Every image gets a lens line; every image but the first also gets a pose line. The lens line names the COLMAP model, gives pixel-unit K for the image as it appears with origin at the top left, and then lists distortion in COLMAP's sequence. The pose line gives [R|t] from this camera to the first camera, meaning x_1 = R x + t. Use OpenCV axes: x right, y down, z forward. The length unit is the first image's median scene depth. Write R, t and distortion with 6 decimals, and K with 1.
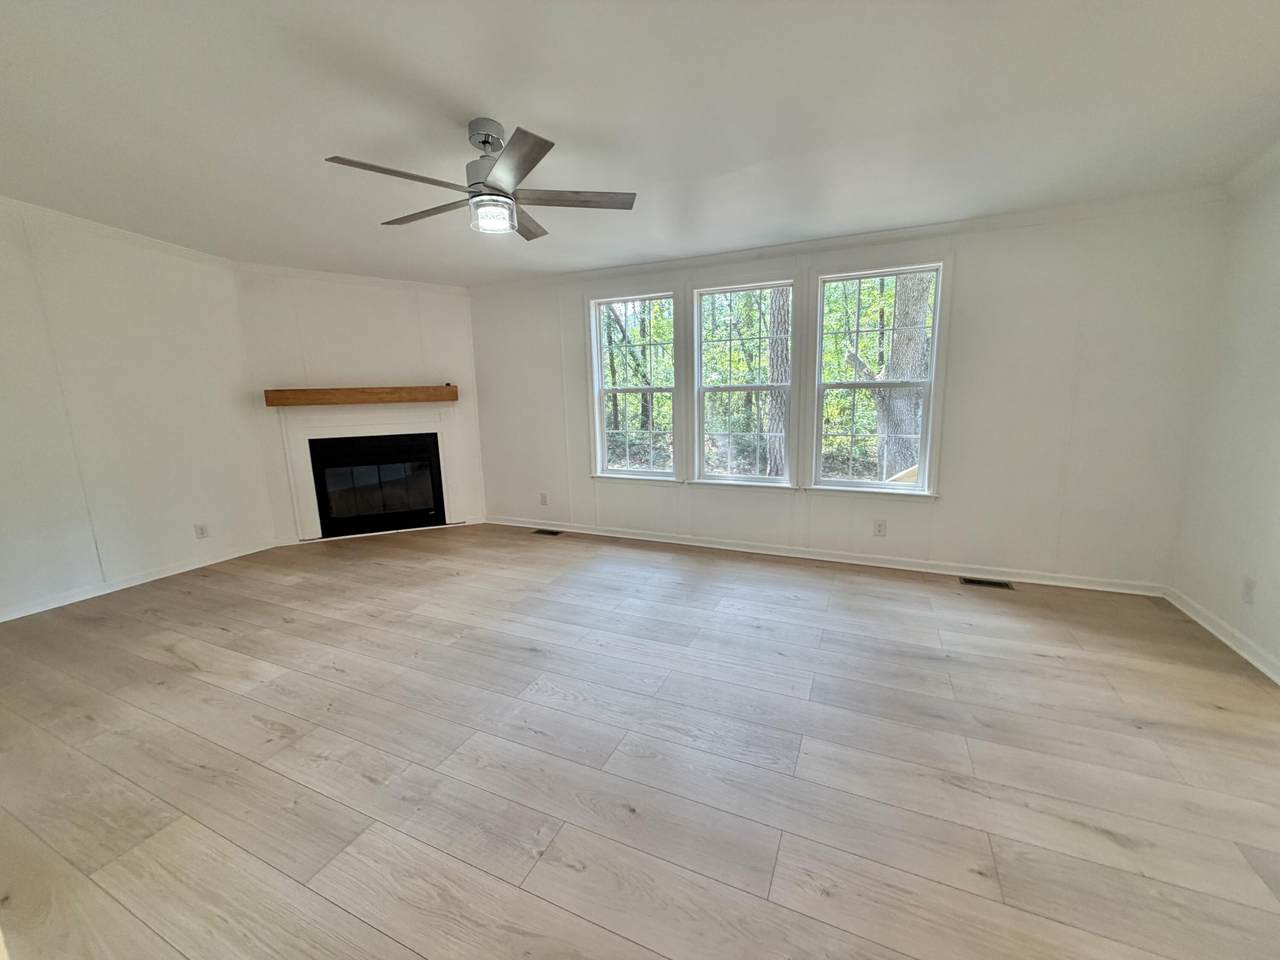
lens RADIAL K [[513.8, 0, 640.0], [0, 513.8, 480.0], [0, 0, 1]] dist [0.001075, 0.000055]
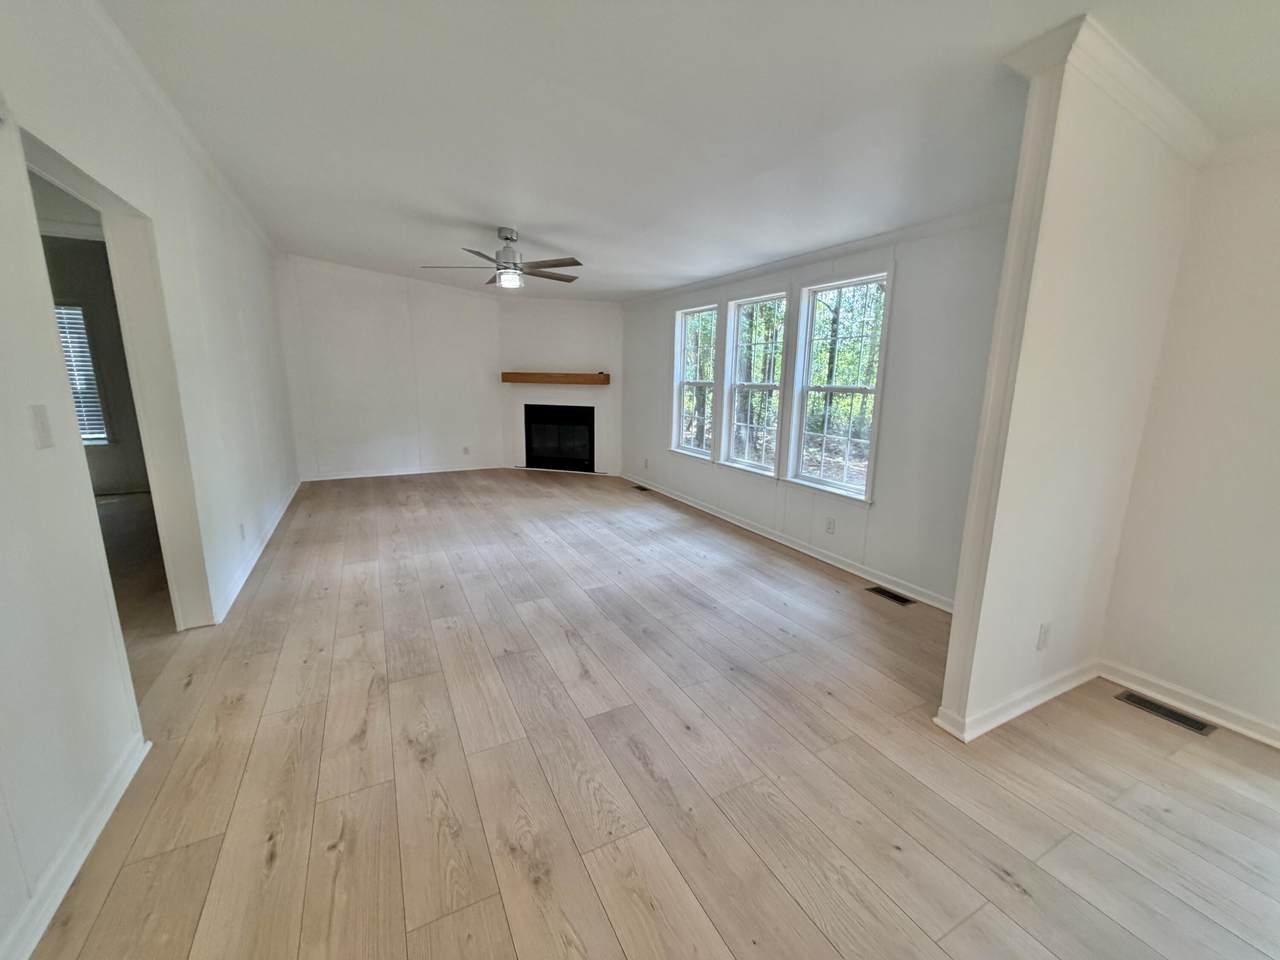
lens RADIAL K [[513.8, 0, 640.0], [0, 513.8, 480.0], [0, 0, 1]] dist [0.001075, 0.000055]
pose [[0.793215, 0.160733, -0.587345, 0.798244], [-0.147021, 0.986551, 0.071427, -0.017741], [0.590927, 0.029695, 0.806179, -0.088123]]
